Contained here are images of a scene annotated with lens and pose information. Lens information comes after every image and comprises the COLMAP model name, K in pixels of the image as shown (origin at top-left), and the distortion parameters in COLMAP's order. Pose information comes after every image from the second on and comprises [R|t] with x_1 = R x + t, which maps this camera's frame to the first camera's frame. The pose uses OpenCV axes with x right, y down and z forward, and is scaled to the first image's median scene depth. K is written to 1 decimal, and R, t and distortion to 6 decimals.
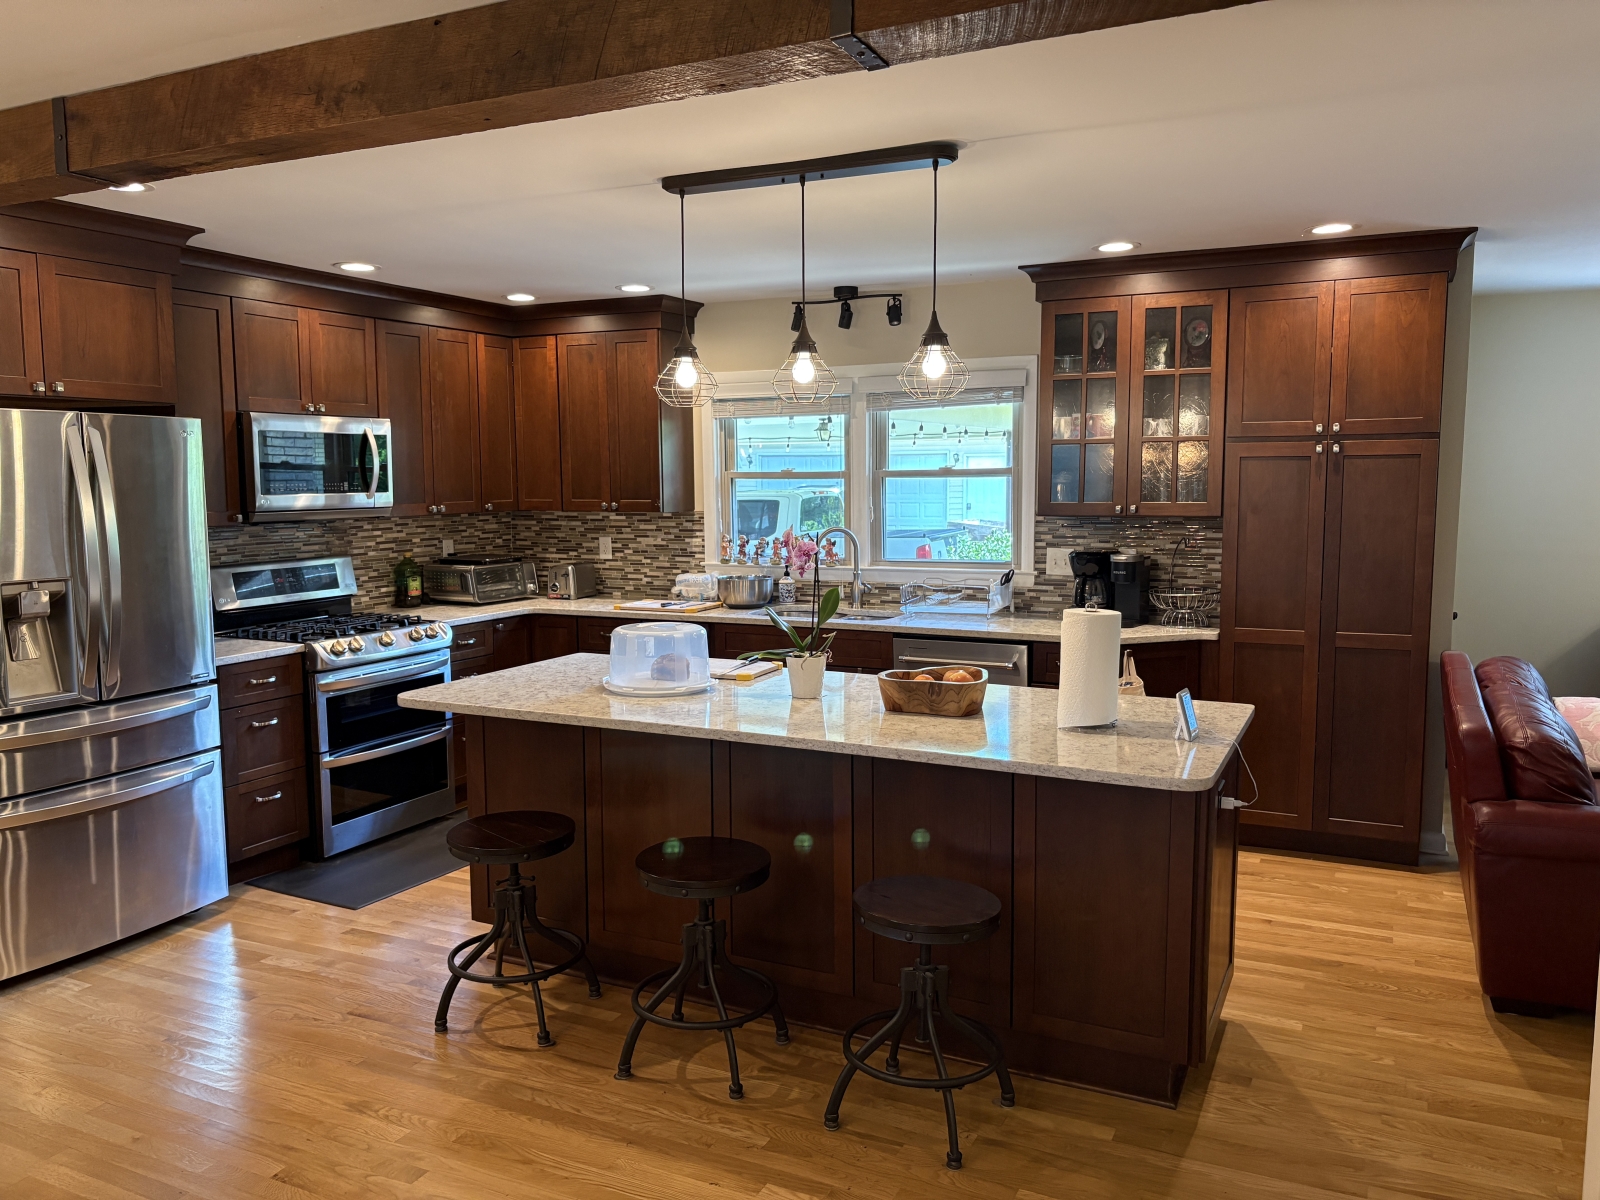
lens RADIAL K [[1210.9, 0, 800.0], [0, 1210.9, 600.0], [0, 0, 1]] dist [0.015573, 0.000638]
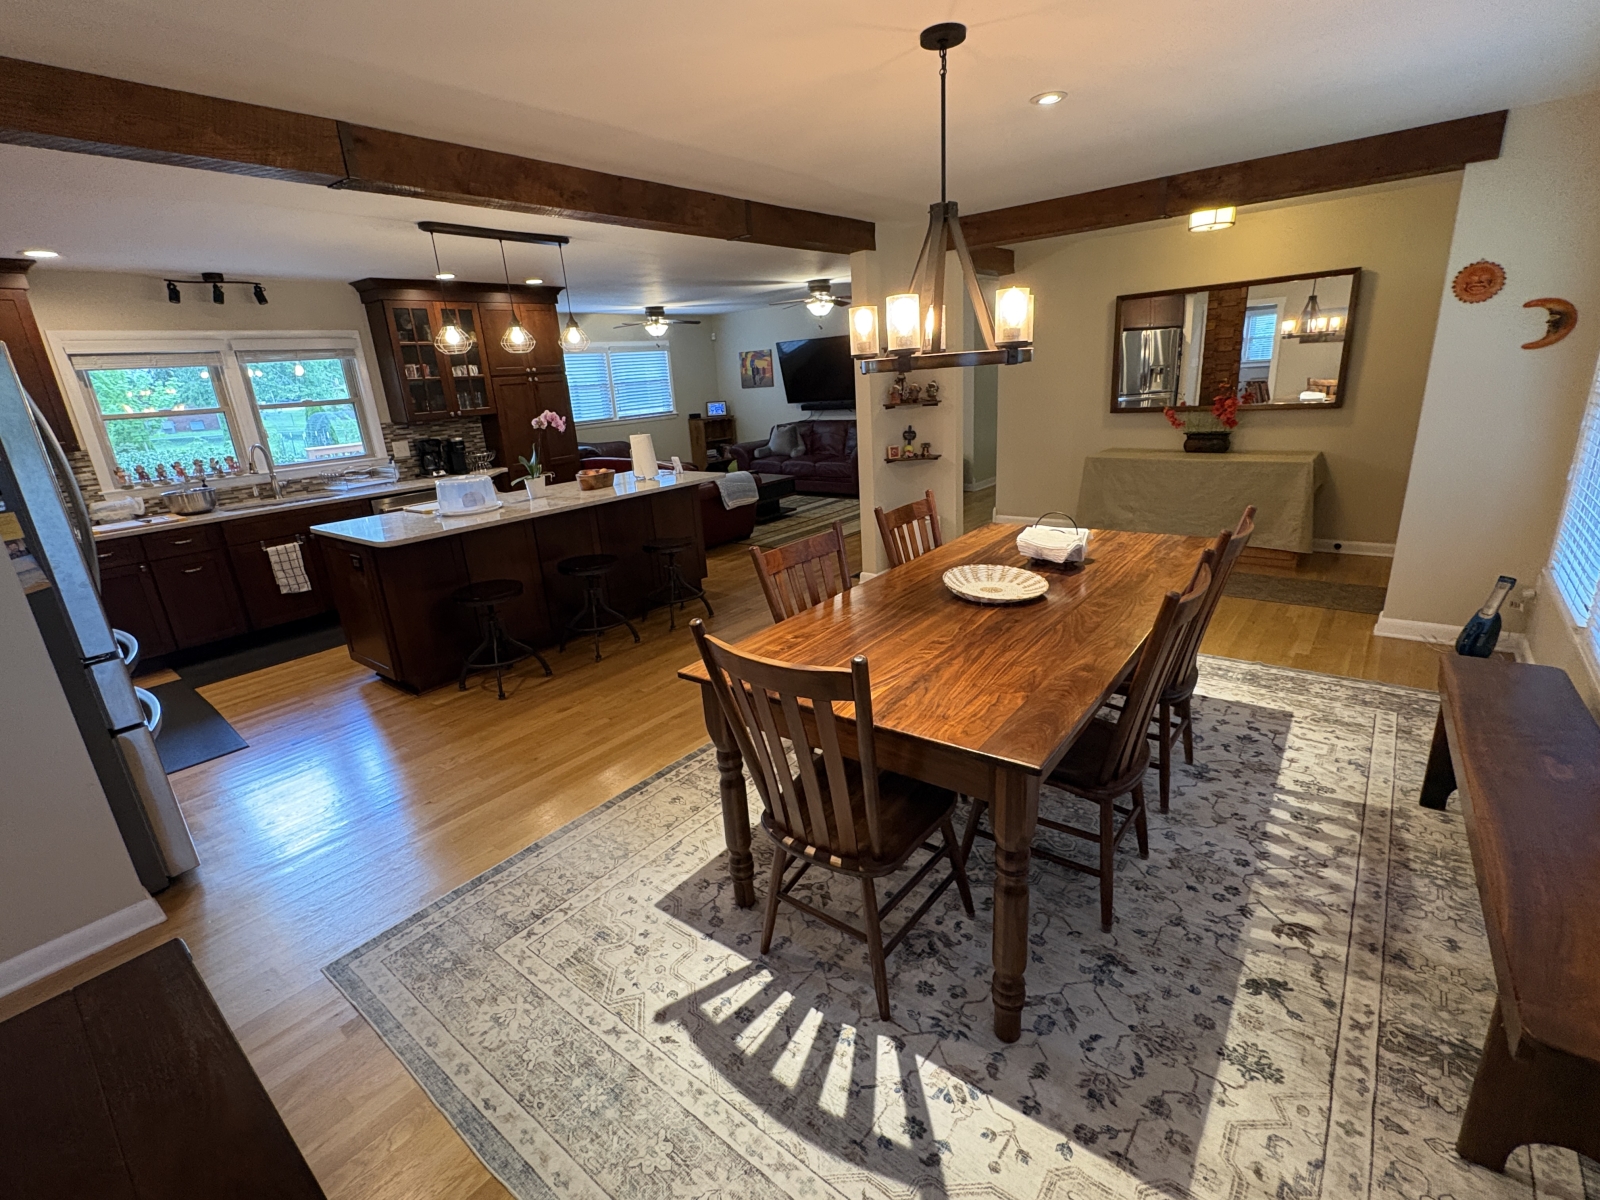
lens RADIAL K [[736.3, 0, 800.0], [0, 736.3, 600.0], [0, 0, 1]] dist [-0.000037, 0.000169]
pose [[0.222541, -0.295553, 0.929045, -0.840126], [0.165151, 0.950597, 0.262850, -0.008658], [-0.960833, 0.094937, 0.260358, 0.176153]]
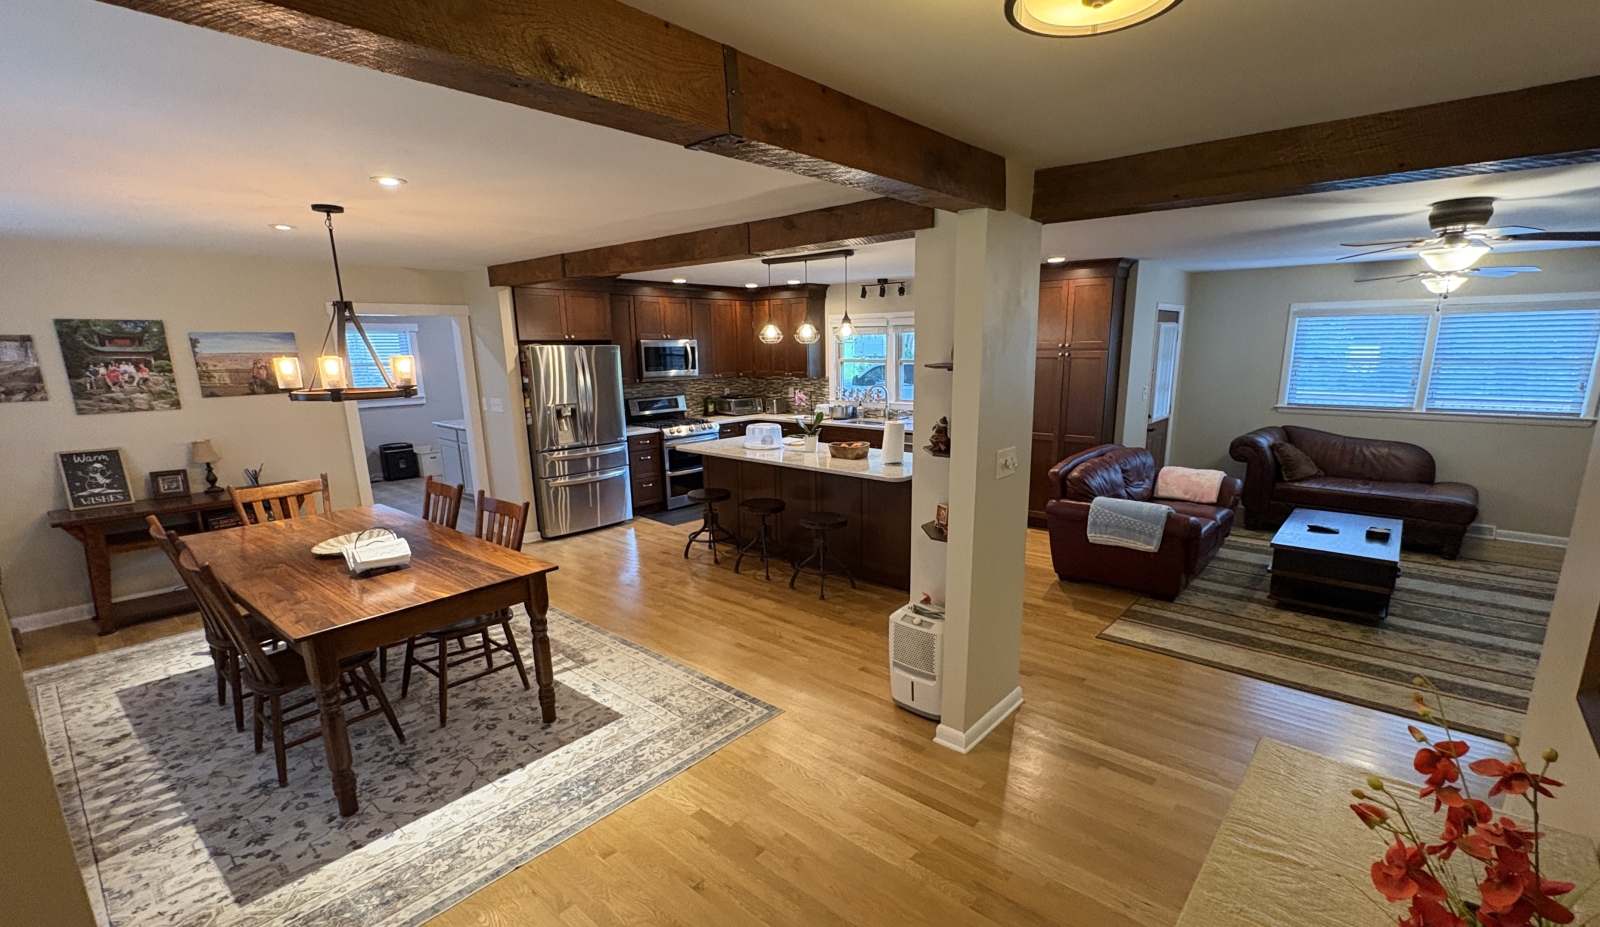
lens RADIAL K [[689.7, 0, 818.7], [0, 689.7, 499.1], [0, 0, 1]] dist [0.000484, 0.000074]
pose [[0.968065, 0.050034, -0.245657, 0.303504], [-0.020240, 0.992282, 0.122341, -0.003423], [0.249882, -0.113462, 0.961606, -0.377716]]
